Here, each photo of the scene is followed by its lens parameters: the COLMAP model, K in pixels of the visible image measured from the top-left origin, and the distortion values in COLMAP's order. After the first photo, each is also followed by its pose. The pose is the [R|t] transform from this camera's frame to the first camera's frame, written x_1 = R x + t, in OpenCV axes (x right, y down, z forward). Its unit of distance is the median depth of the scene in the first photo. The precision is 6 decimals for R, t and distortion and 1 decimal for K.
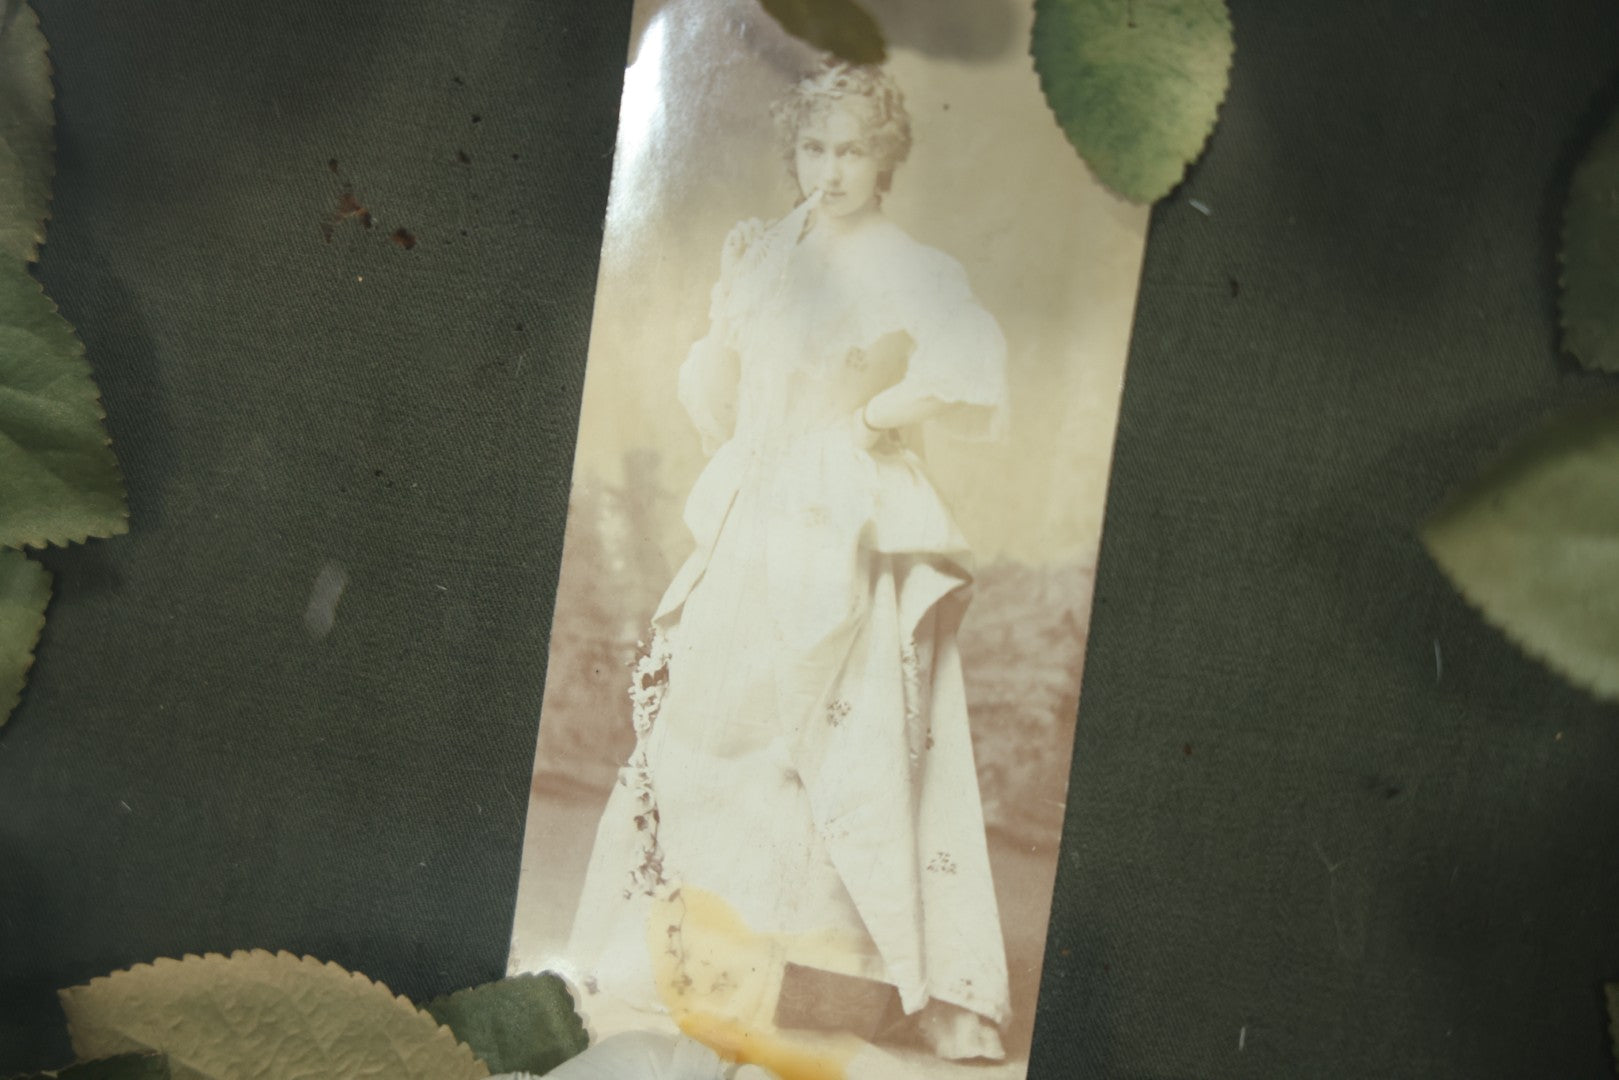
lens RADIAL K [[4701.6, 0, 803.4], [0, 4701.6, 533.6], [0, 0, 1]] dist [0.634158, 0.000000]
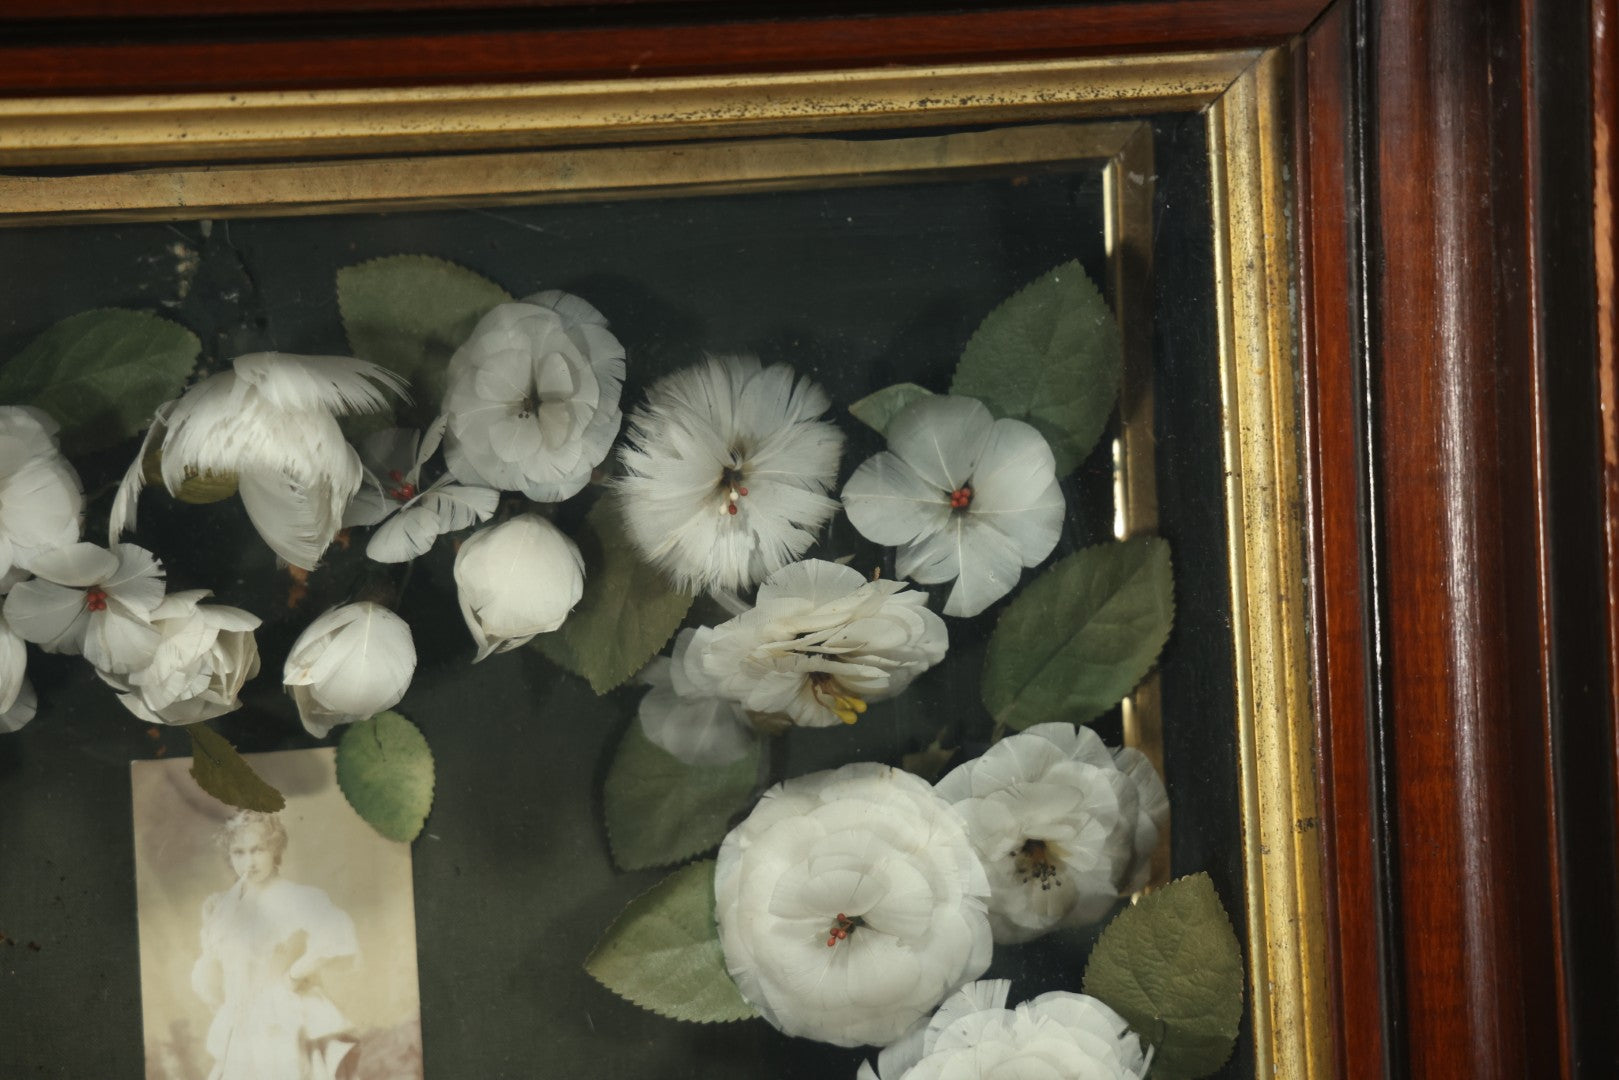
lens RADIAL K [[4701.6, 0, 821.6], [0, 4701.6, 534.7], [0, 0, 1]] dist [0.634158, 0.000000]
pose [[0.925292, -0.213697, 0.313318, -0.370905], [0.229362, 0.973247, -0.013554, -0.127421], [-0.302040, 0.084405, 0.949551, -1.006165]]
